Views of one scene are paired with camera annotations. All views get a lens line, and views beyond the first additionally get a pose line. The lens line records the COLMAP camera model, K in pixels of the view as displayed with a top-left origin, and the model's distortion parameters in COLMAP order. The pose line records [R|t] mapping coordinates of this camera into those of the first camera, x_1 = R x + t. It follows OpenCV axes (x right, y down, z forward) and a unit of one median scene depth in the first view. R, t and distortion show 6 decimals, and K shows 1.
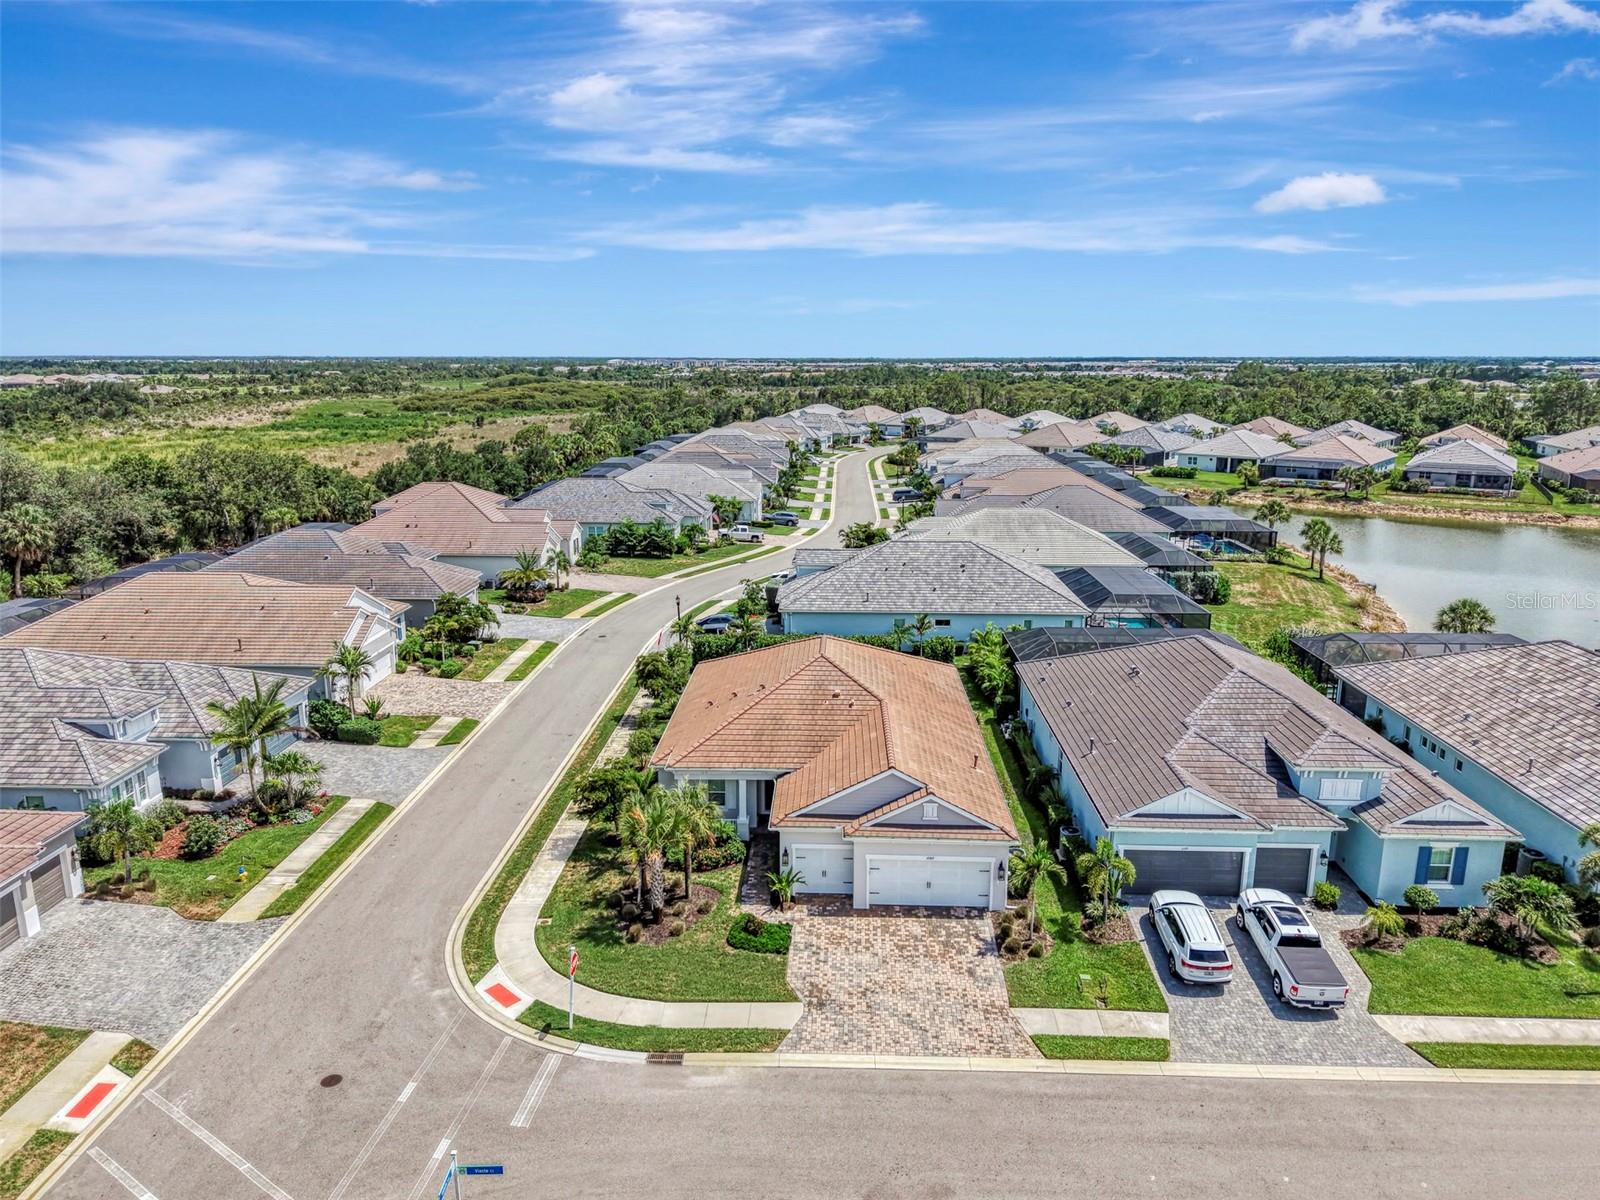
lens RADIAL K [[1101.2, 0, 800.0], [0, 1101.2, 600.0], [0, 0, 1]] dist [0.003916, -0.001257]
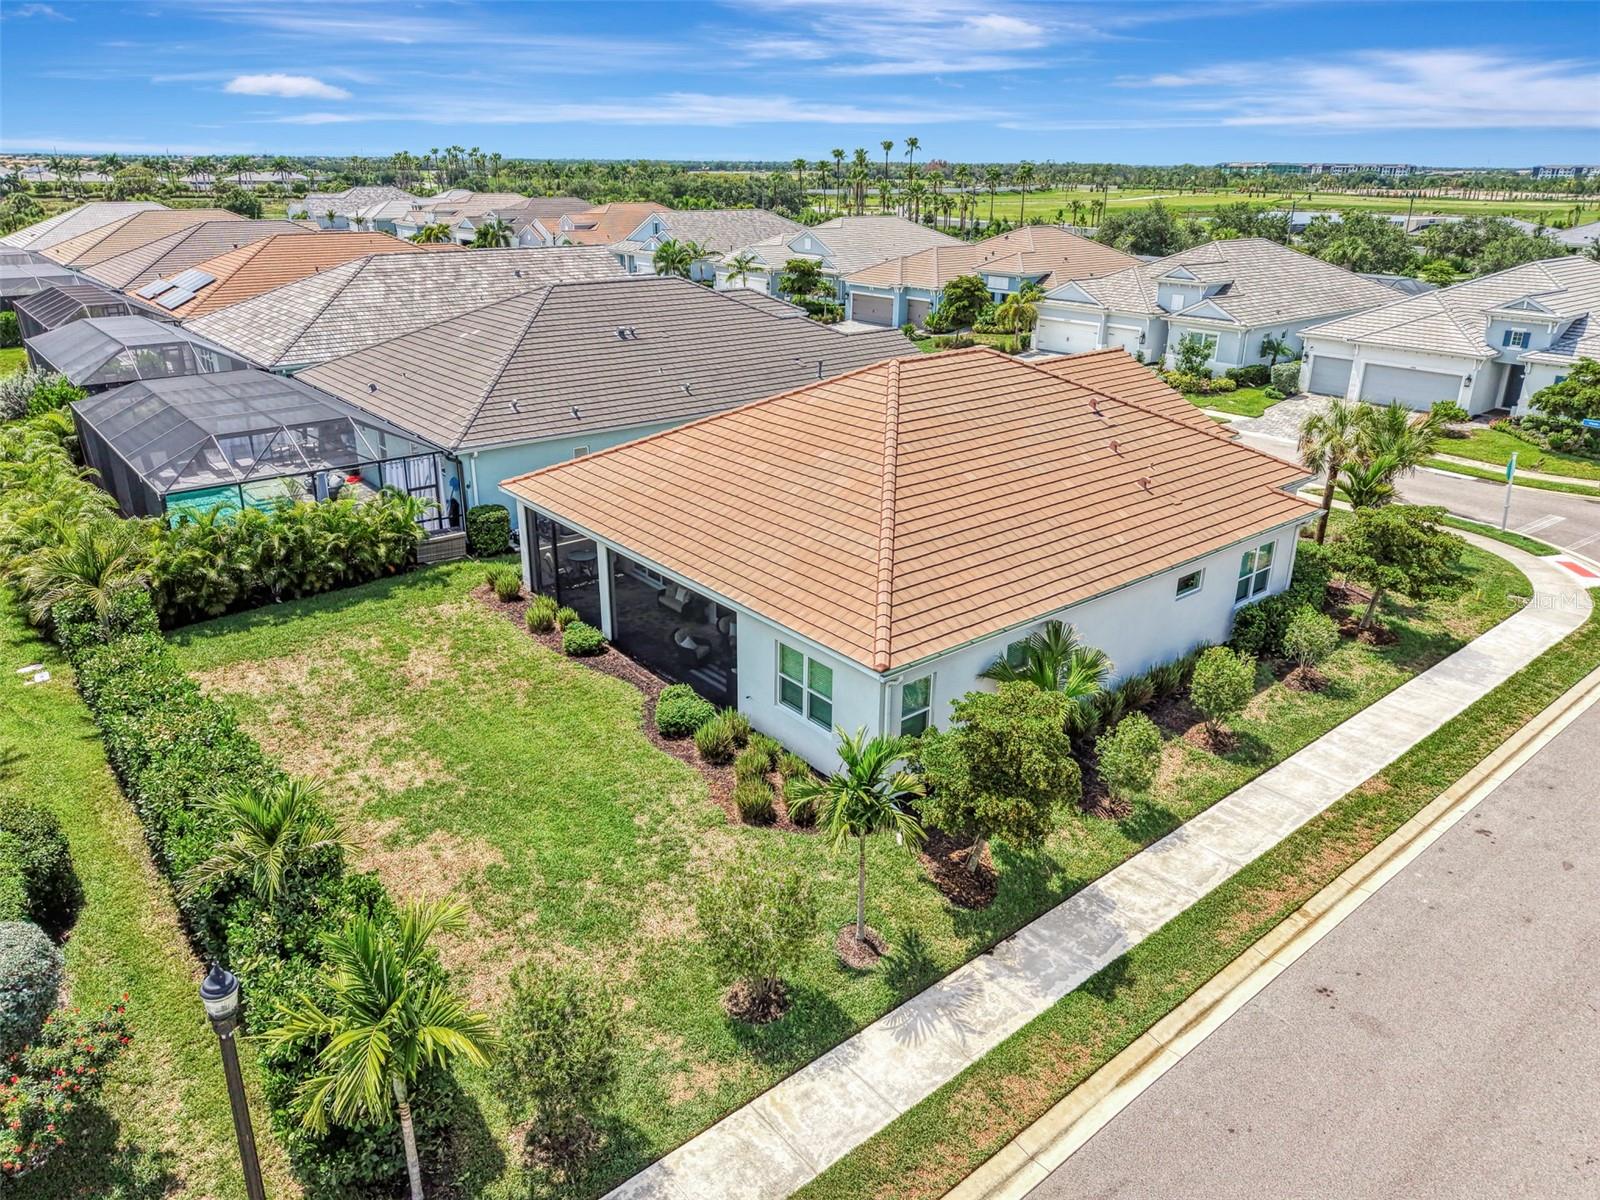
lens RADIAL K [[1087.8, 0, 789.7], [0, 1087.8, 557.9], [0, 0, 1]] dist [0.002354, -0.003291]
pose [[-0.664701, -0.262801, 0.699362, -0.449643], [0.152559, 0.868622, 0.471403, -0.179320], [-0.731367, 0.420036, -0.537282, 1.904404]]
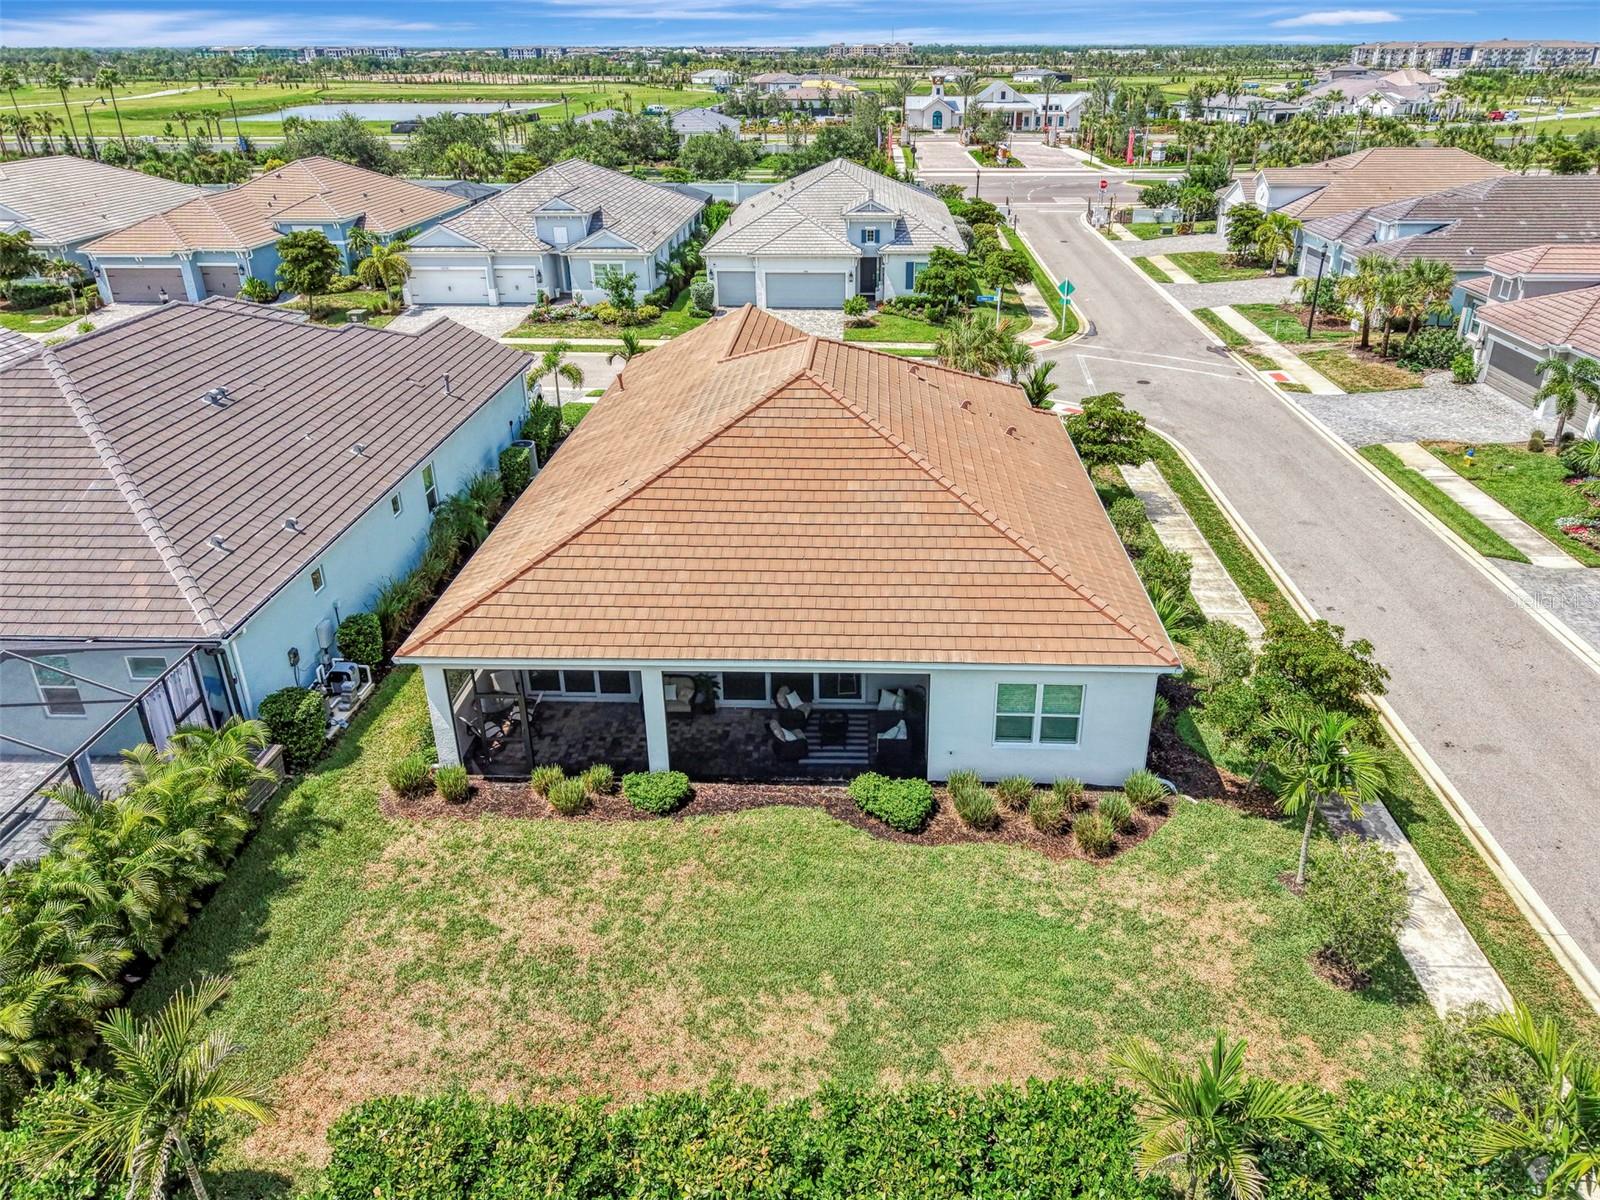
lens RADIAL K [[1079.4, 0, 841.0], [0, 1079.4, 582.5], [0, 0, 1]] dist [0.039460, -0.058863]
pose [[-0.999966, 0.001704, -0.008070, 0.016117], [-0.003719, 0.780139, 0.625596, -0.259225], [0.007362, 0.625604, -0.780106, 2.017656]]
